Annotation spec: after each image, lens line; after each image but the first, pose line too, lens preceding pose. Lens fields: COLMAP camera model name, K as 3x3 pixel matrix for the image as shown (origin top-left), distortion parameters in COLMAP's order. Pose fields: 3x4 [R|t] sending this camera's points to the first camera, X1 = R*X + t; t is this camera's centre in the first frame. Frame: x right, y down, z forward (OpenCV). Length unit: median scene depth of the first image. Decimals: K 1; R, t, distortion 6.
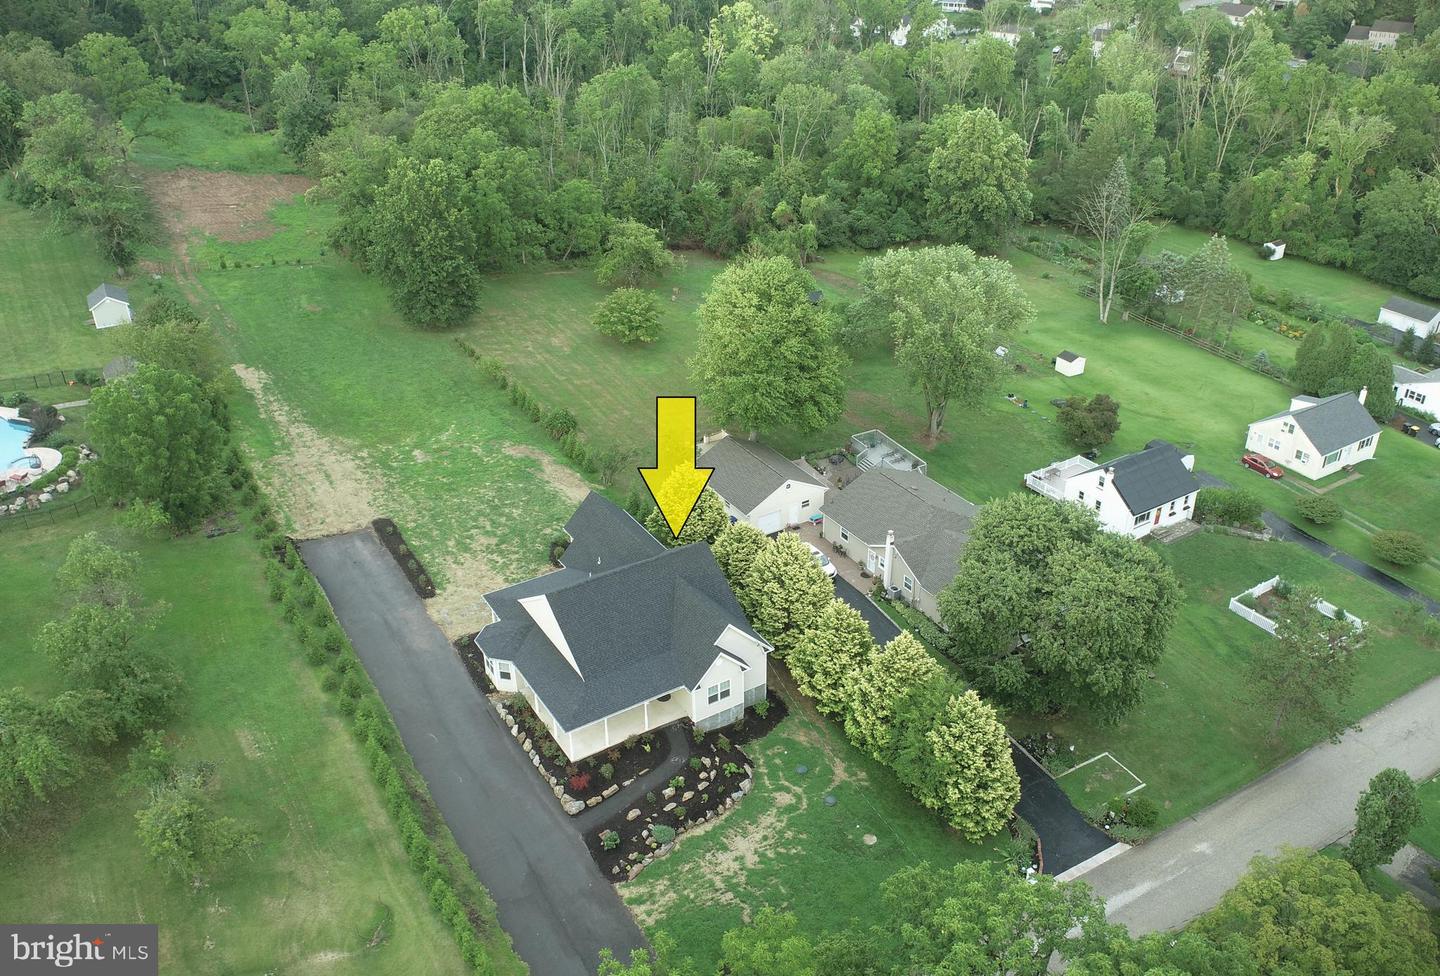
lens RADIAL K [[1169.7, 0, 759.3], [0, 1169.7, 485.9], [0, 0, 1]] dist [-0.021379, 0.015962]
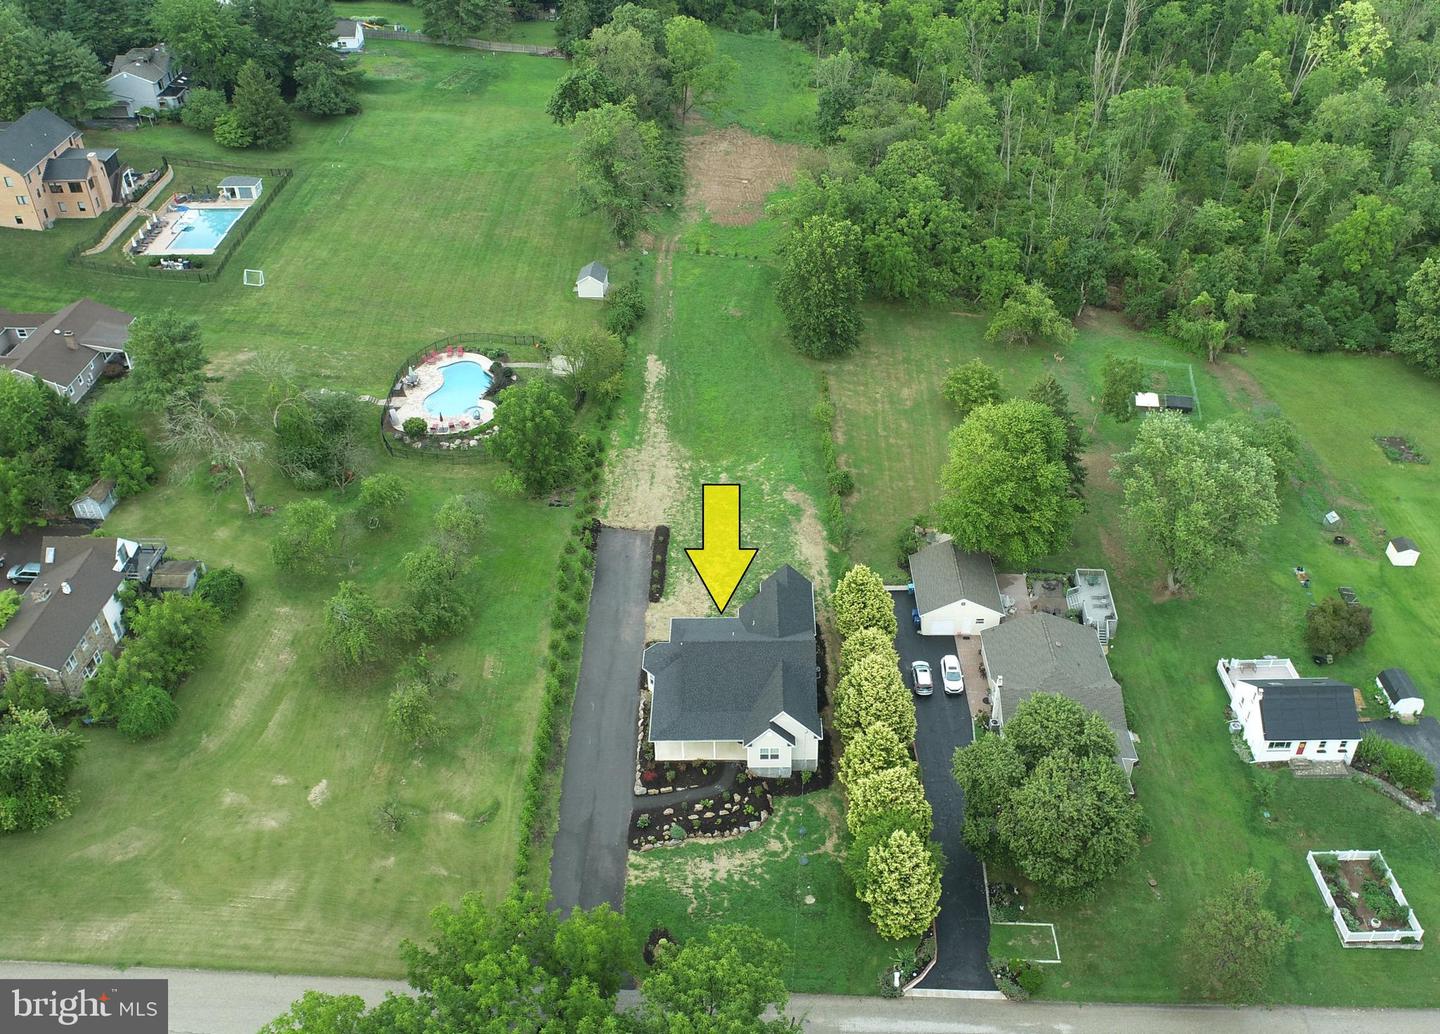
lens RADIAL K [[1290.1, 0, 761.2], [0, 1290.1, 505.7], [0, 0, 1]] dist [-0.013029, 0.004388]
pose [[0.841206, 0.308533, -0.444049, 0.503231], [-0.258777, 0.950789, 0.170396, -0.330402], [0.474770, -0.028429, 0.879651, -0.296331]]
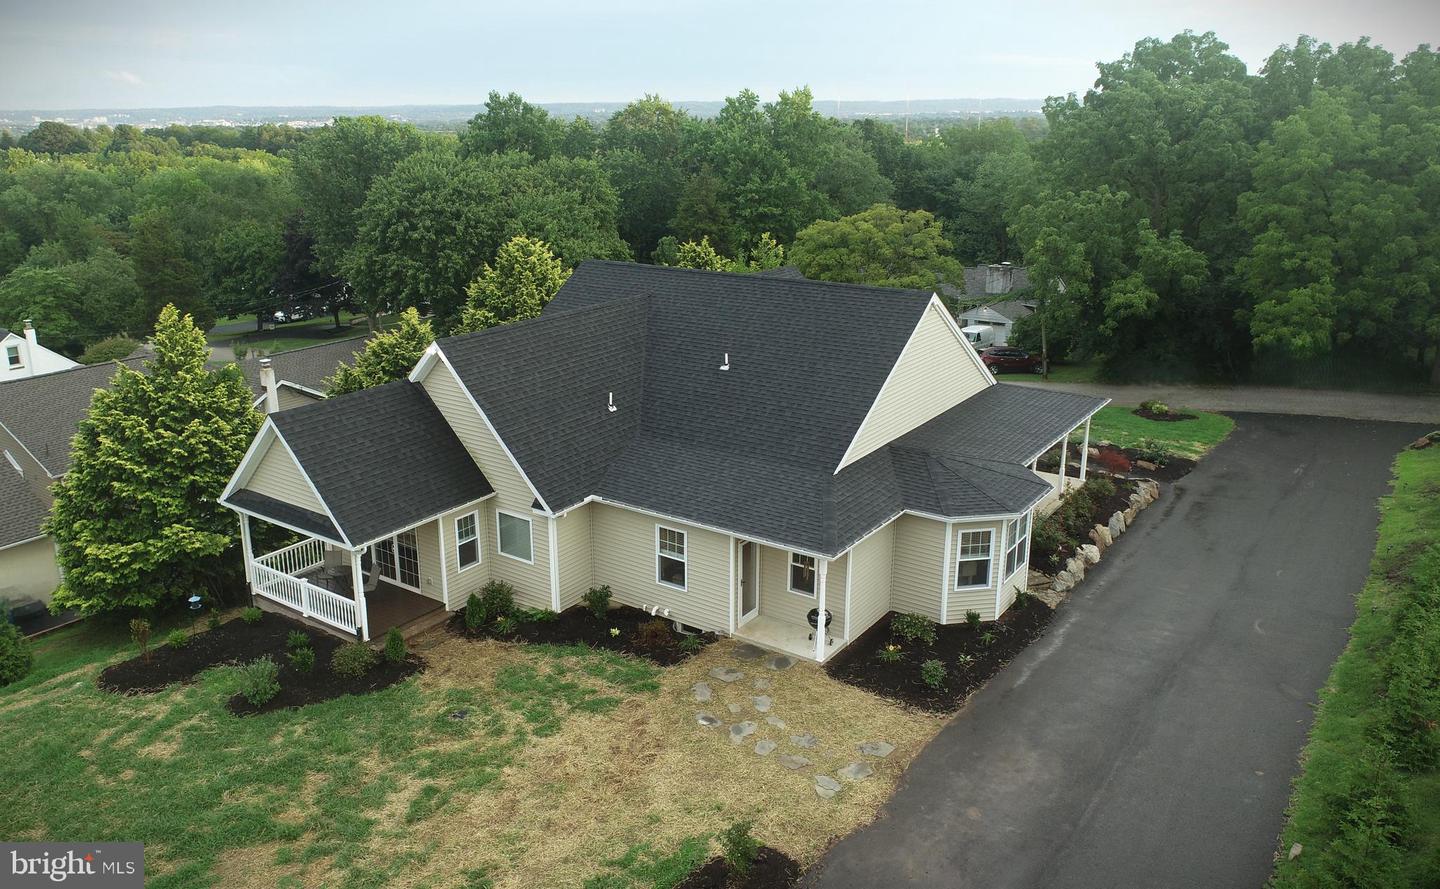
lens RADIAL K [[1074.9, 0, 709.5], [0, 1074.9, 434.9], [0, 0, 1]] dist [-0.011239, -0.001572]
pose [[-0.372646, -0.278342, 0.885246, -0.472557], [0.453798, 0.777450, 0.435476, -0.065126], [-0.809446, 0.564001, -0.163402, 1.086469]]
